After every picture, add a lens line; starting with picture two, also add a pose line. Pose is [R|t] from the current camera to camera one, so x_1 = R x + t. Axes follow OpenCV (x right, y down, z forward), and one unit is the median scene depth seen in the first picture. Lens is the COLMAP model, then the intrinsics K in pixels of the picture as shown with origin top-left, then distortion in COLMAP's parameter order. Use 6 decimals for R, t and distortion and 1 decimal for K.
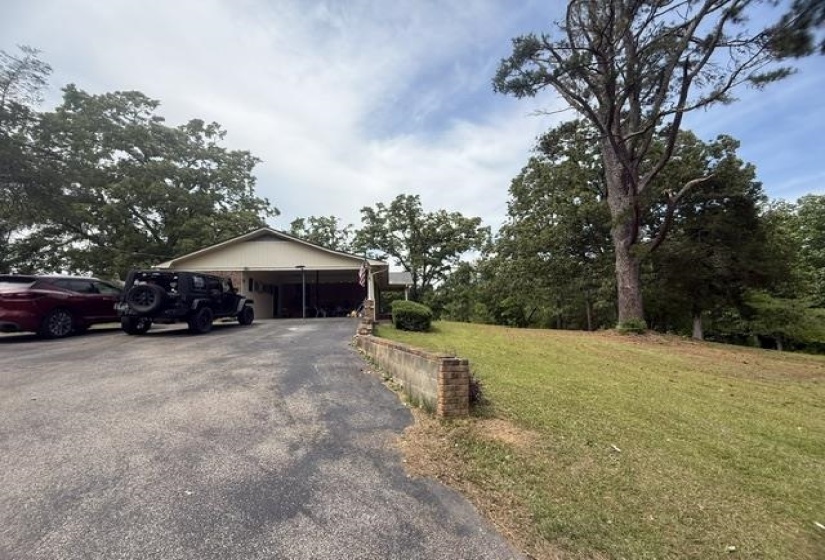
lens RADIAL K [[323.6, 0, 414.6], [0, 323.6, 296.1], [0, 0, 1]] dist [-0.000179, 0.000037]
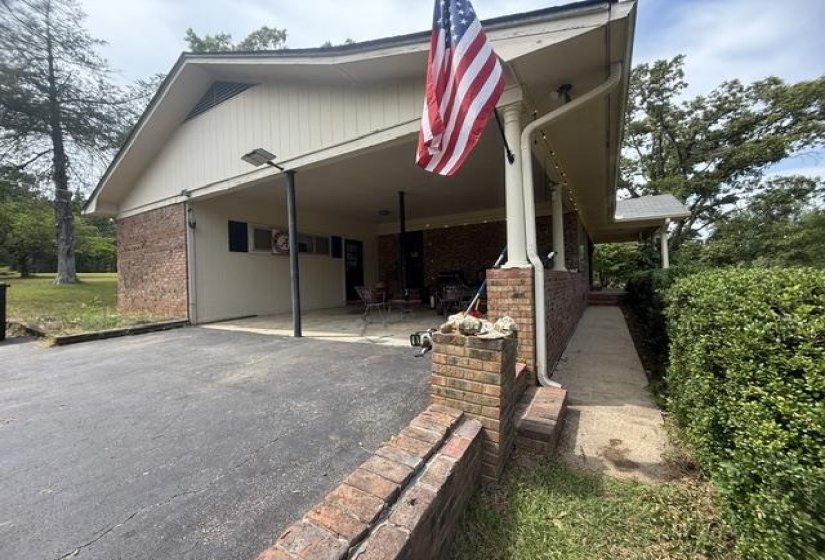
lens RADIAL K [[339.1, 0, 412.5], [0, 339.1, 280.0], [0, 0, 1]] dist [-0.000020, -0.000078]
pose [[0.823312, 0.001756, -0.567587, -0.021906], [0.035419, 0.997887, 0.054464, 0.001519], [0.566483, -0.064944, 0.821510, 0.238151]]
